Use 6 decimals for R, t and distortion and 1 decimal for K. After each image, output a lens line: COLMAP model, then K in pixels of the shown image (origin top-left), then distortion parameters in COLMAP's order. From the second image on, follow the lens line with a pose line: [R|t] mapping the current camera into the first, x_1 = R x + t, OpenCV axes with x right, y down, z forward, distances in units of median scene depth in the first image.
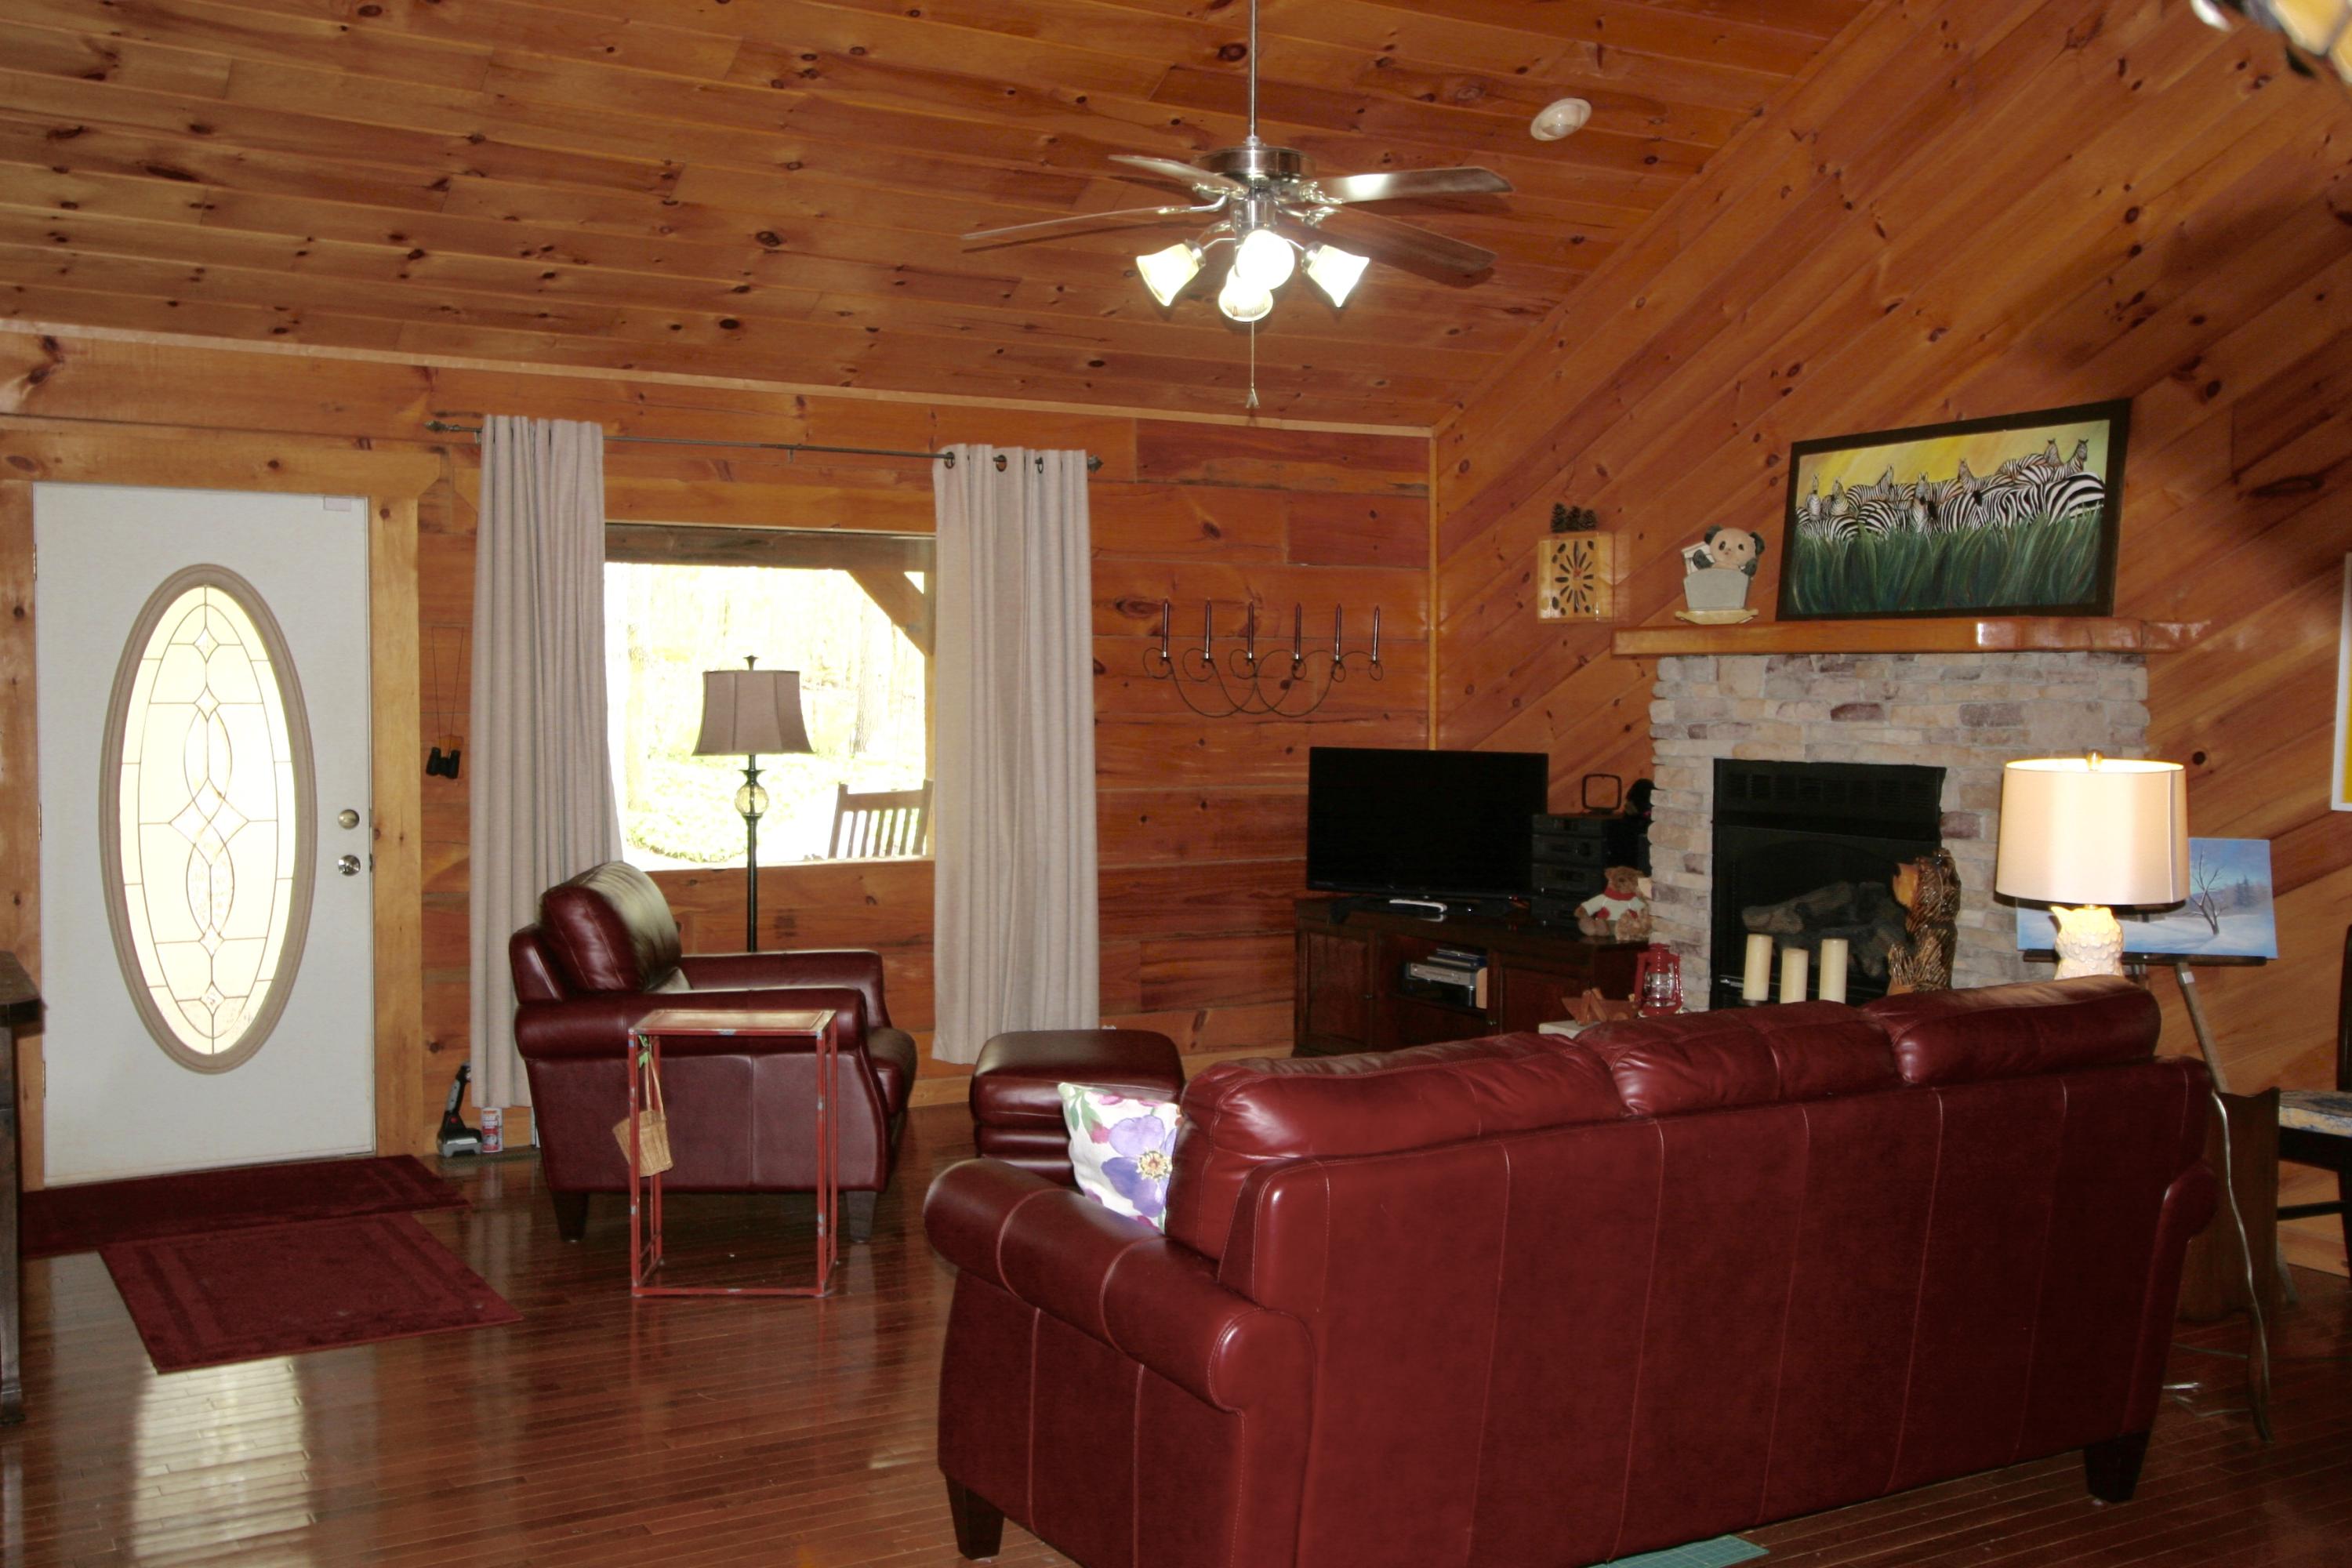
lens RADIAL K [[2237.8, 0, 1134.4], [0, 2237.8, 782.9], [0, 0, 1]] dist [-0.007823, 0.067020]
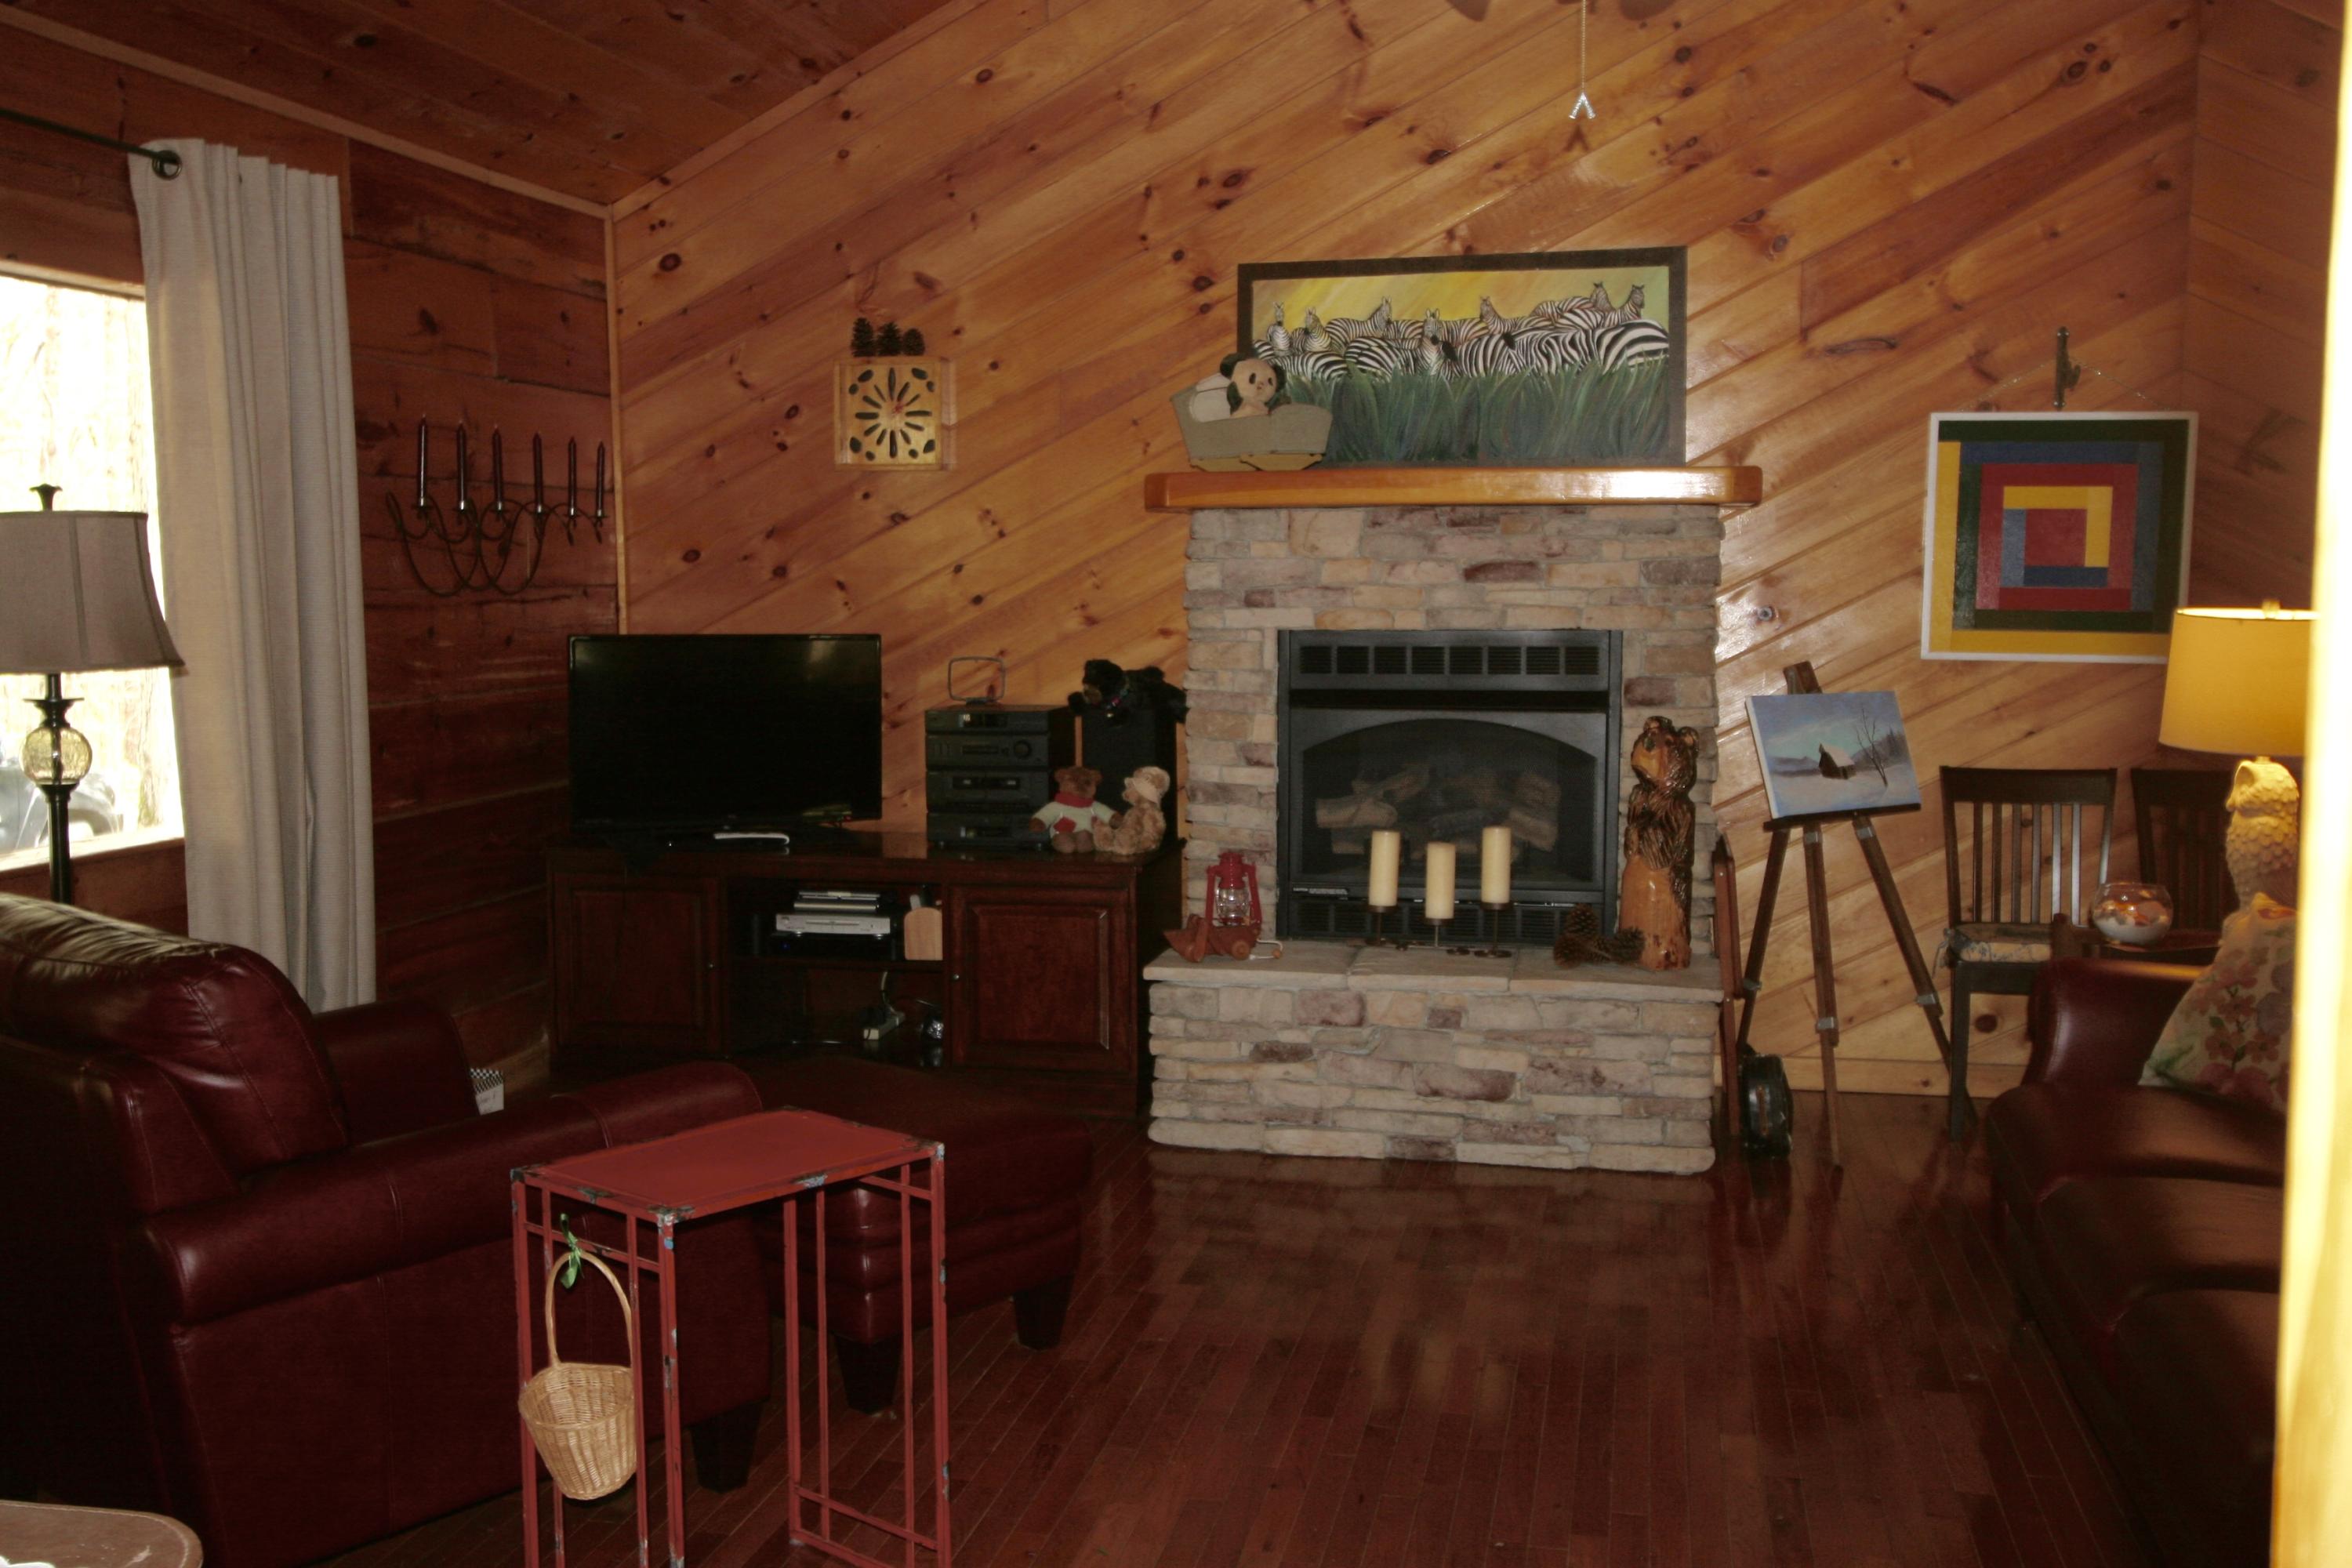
lens RADIAL K [[2237.8, 0, 1134.4], [0, 2237.8, 782.9], [0, 0, 1]] dist [-0.007823, 0.067020]
pose [[0.680706, -0.075640, 0.728641, -0.396089], [0.038364, 0.996971, 0.067656, -0.012449], [-0.731551, -0.018100, 0.681546, 0.452967]]
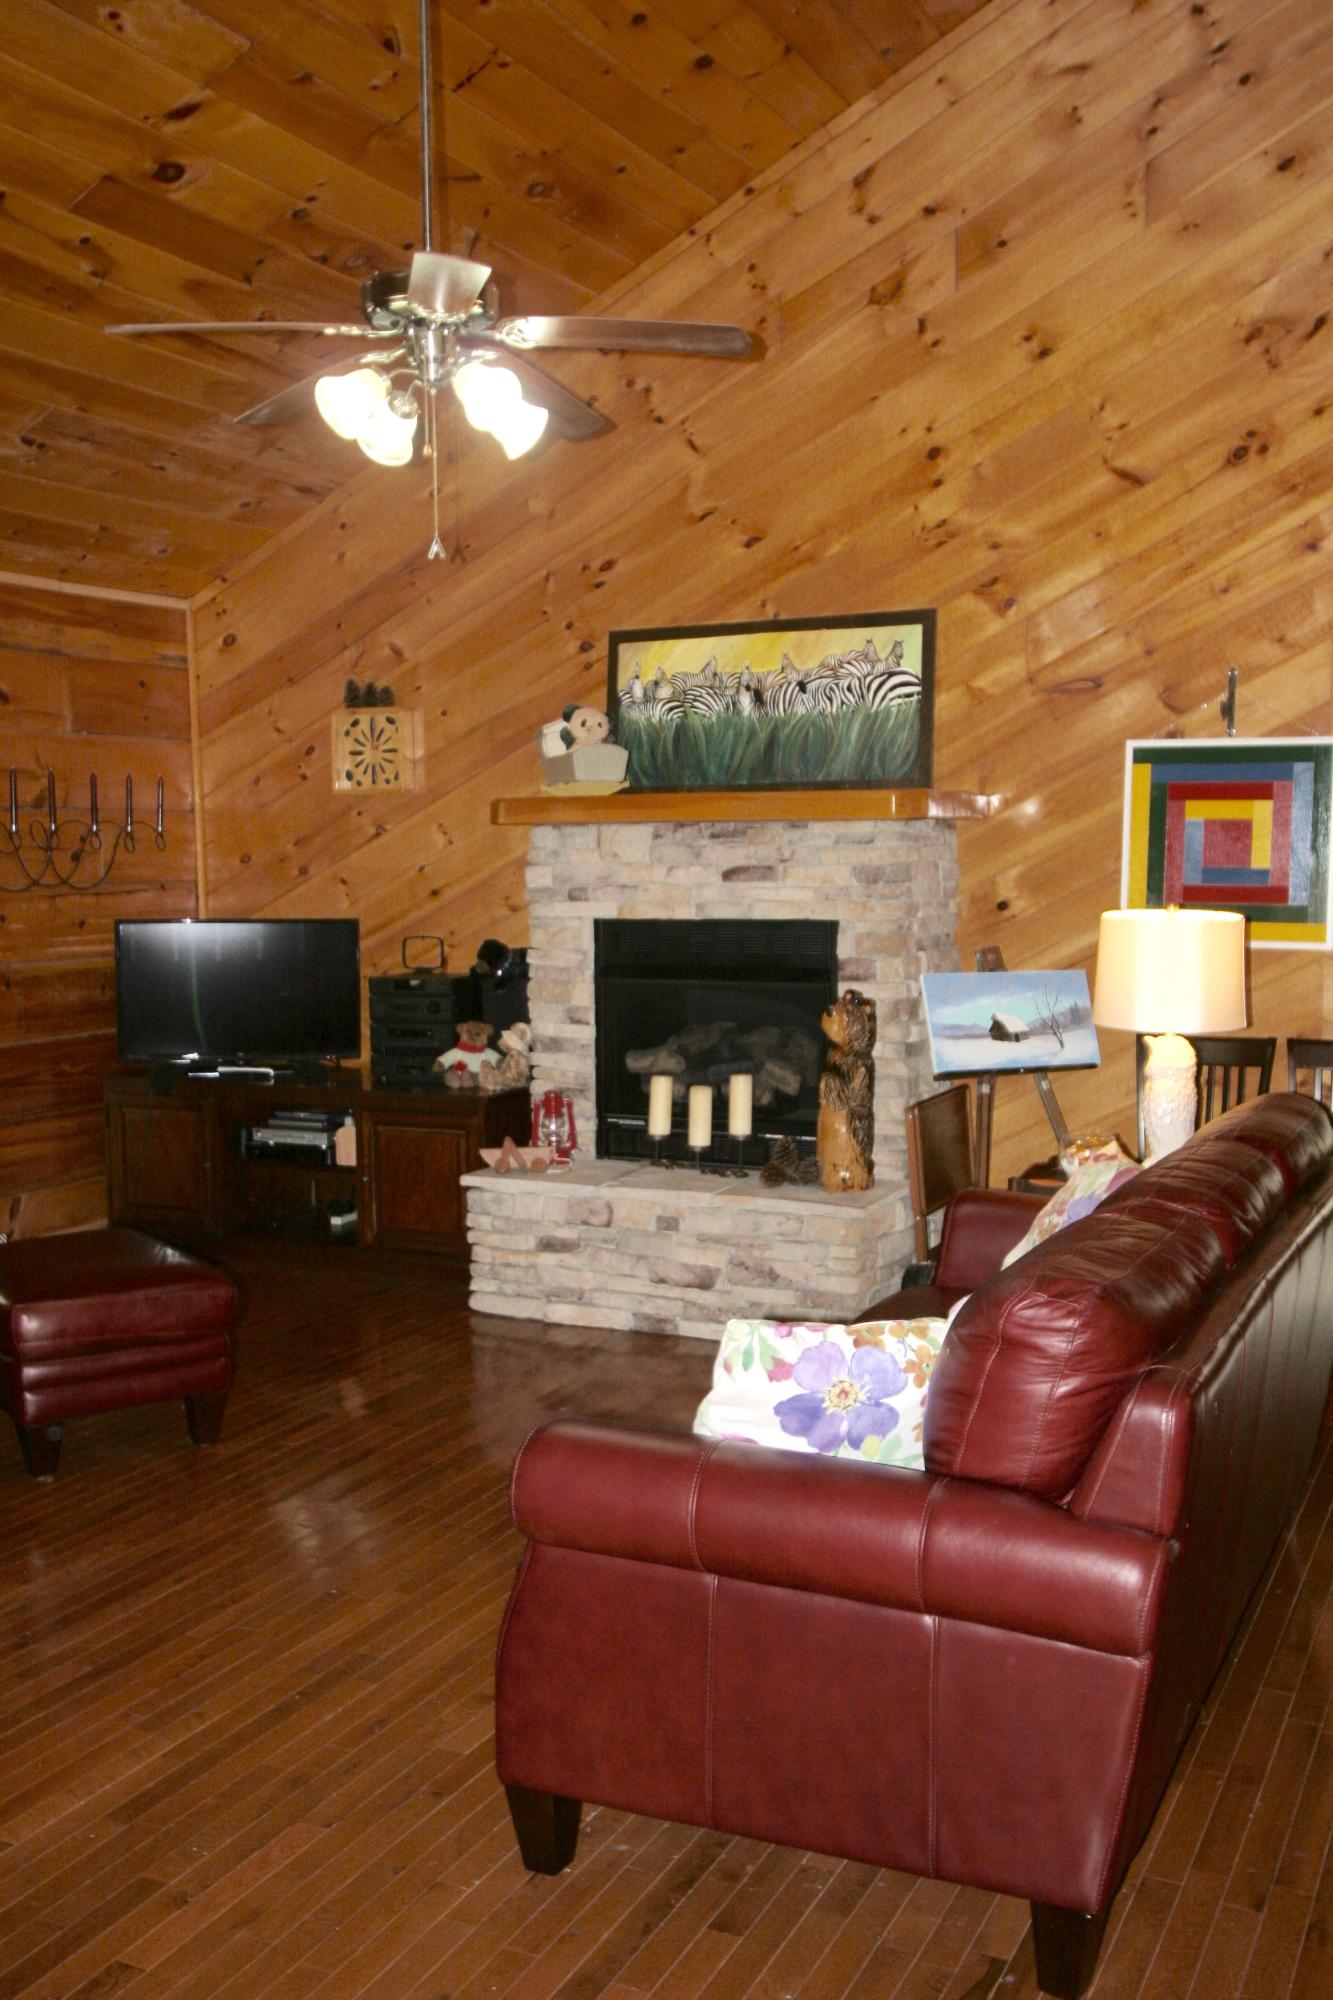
lens RADIAL K [[1902.9, 0, 659.9], [0, 1902.9, 1033.0], [0, 0, 1]] dist [-0.007823, 0.067020]
pose [[0.829476, -0.065907, 0.554640, -0.231443], [0.036941, 0.997313, 0.063264, -0.012672], [-0.557319, -0.031987, 0.829682, 0.204152]]
